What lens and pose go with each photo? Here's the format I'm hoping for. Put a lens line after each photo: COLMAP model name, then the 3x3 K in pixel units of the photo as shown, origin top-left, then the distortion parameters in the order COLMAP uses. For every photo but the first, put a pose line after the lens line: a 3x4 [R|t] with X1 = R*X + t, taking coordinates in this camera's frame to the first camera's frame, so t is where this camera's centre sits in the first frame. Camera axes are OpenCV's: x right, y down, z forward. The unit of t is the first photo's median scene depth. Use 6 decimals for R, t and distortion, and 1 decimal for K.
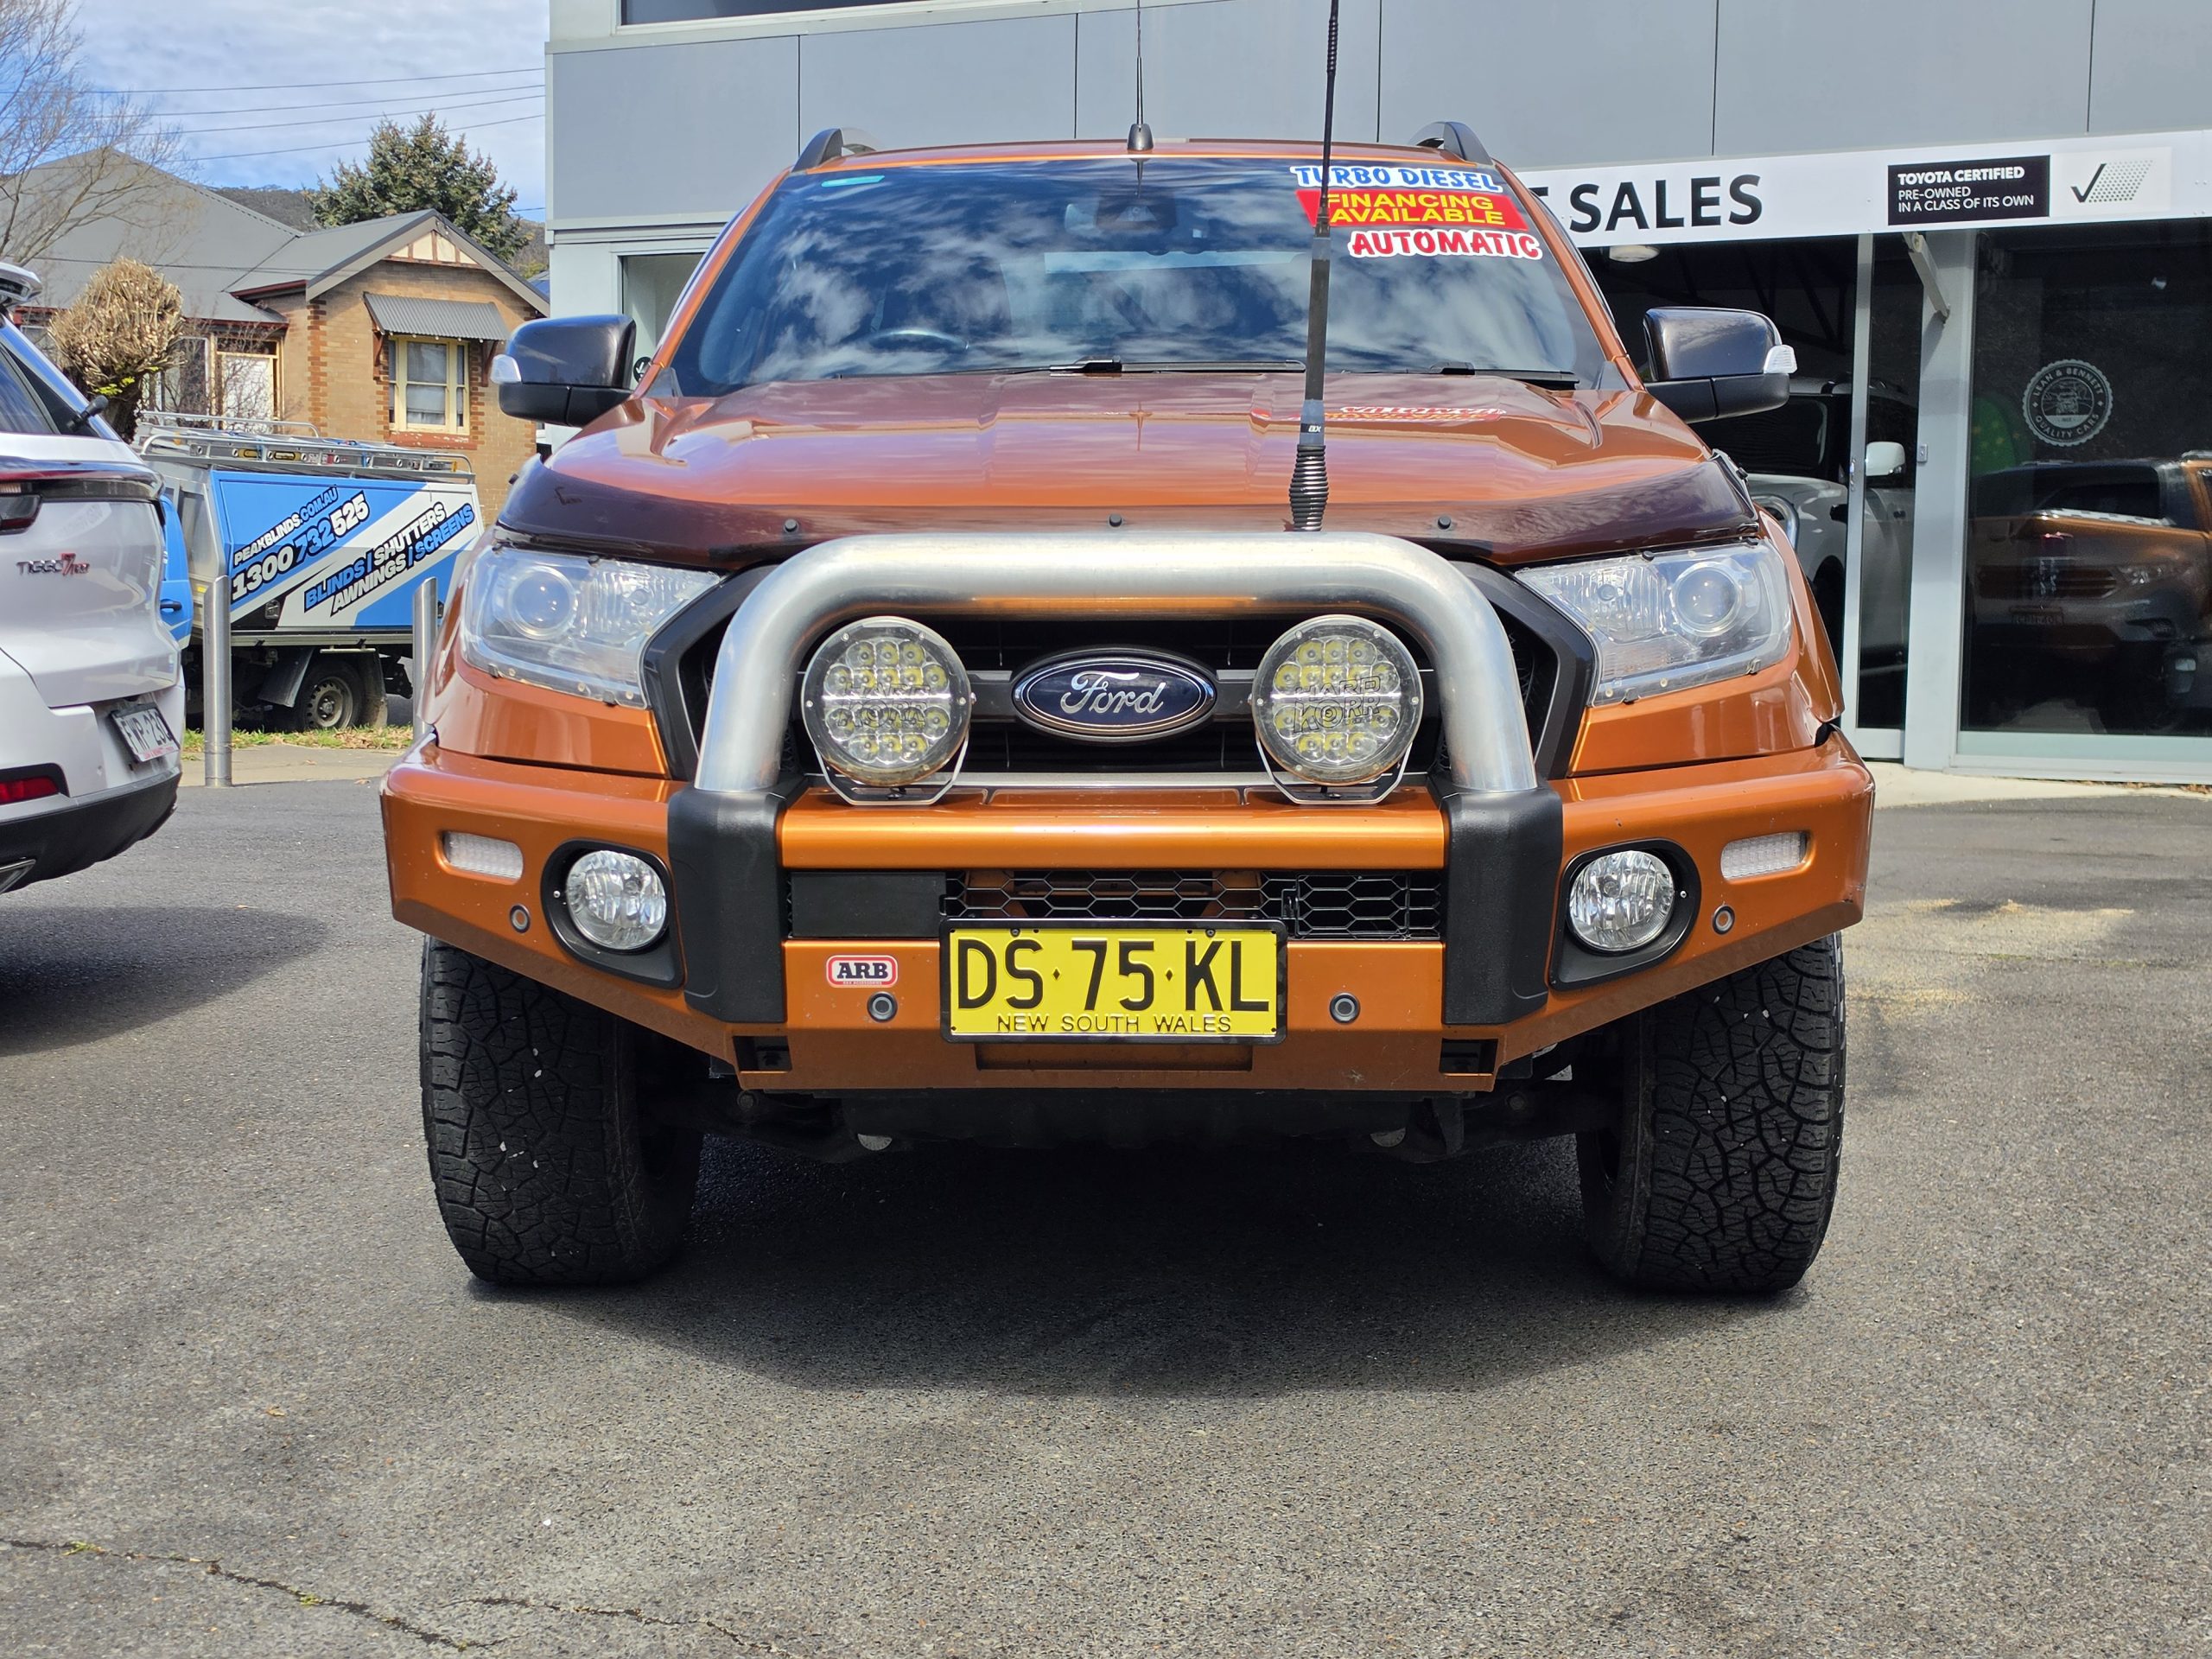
lens RADIAL K [[3050.7, 0, 1167.2], [0, 3050.7, 829.2], [0, 0, 1]] dist [0.217616, -0.704662]
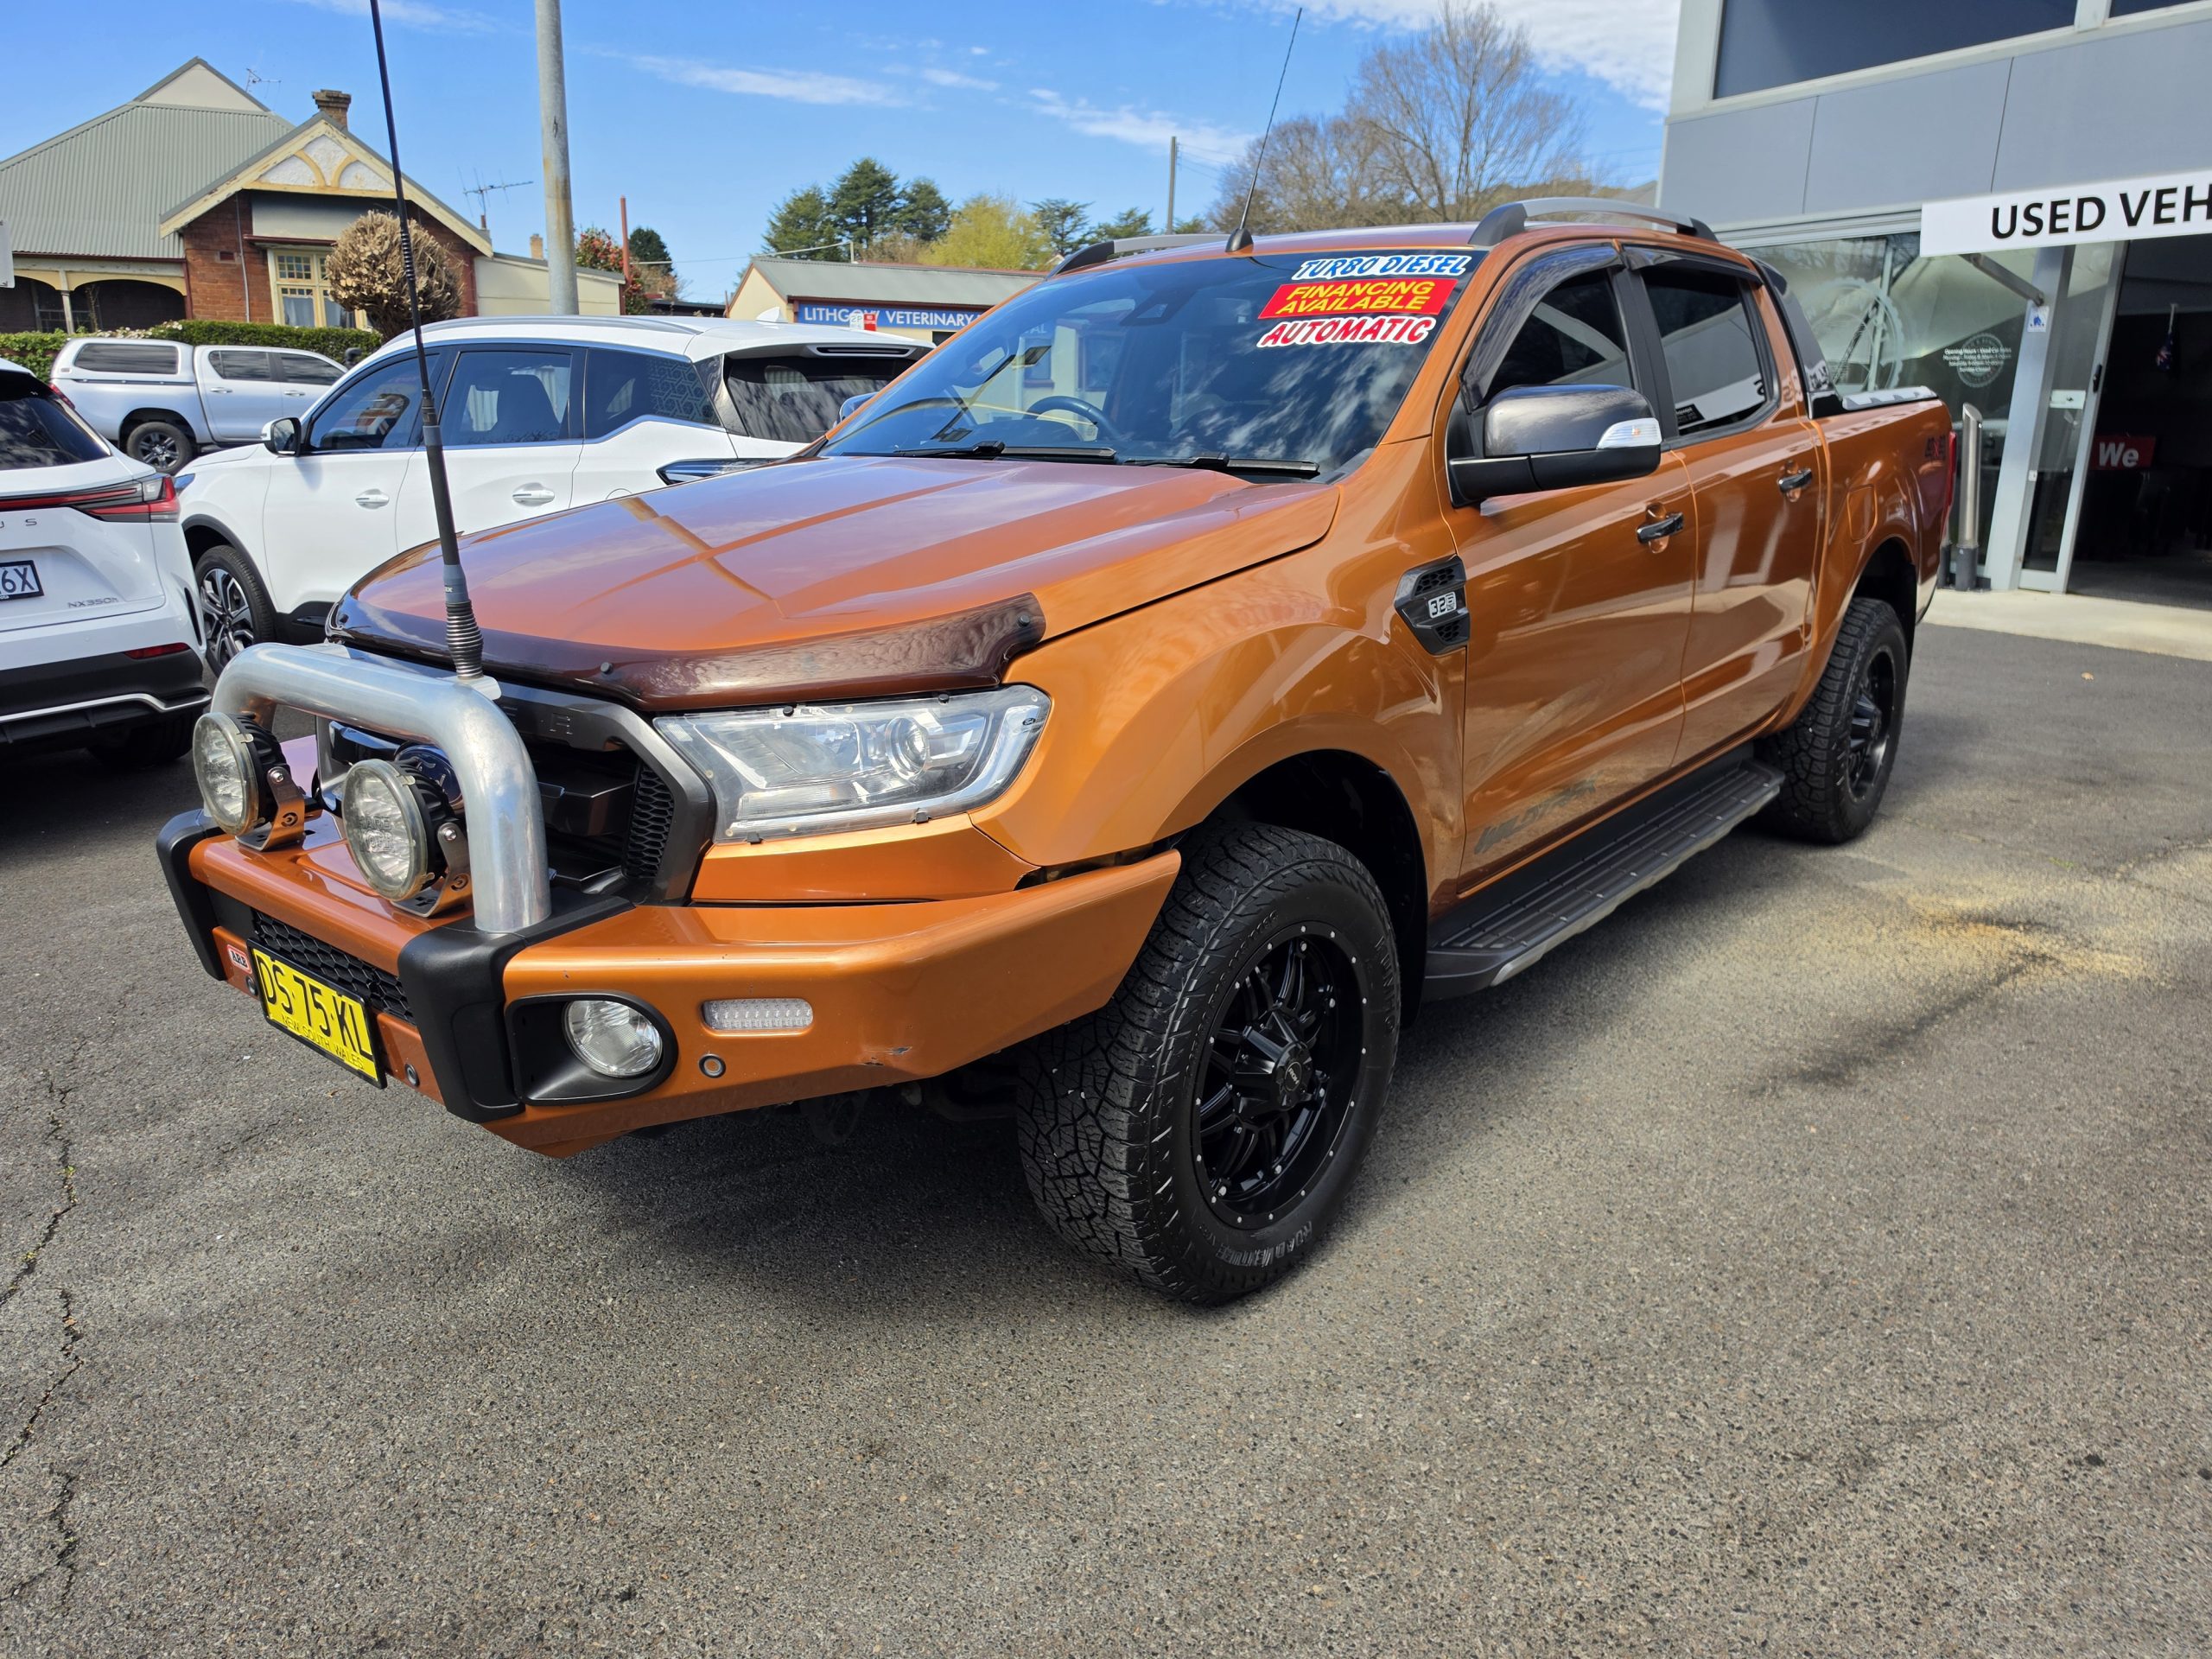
lens RADIAL K [[1540.6, 0, 1106.0], [0, 1540.6, 829.5], [0, 0, 1]] dist [0.068442, -0.064295]
pose [[0.772637, 0.170056, -0.611648, 0.612748], [-0.059042, 0.978528, 0.197477, -0.169071], [0.632097, -0.116465, 0.766087, 0.682777]]
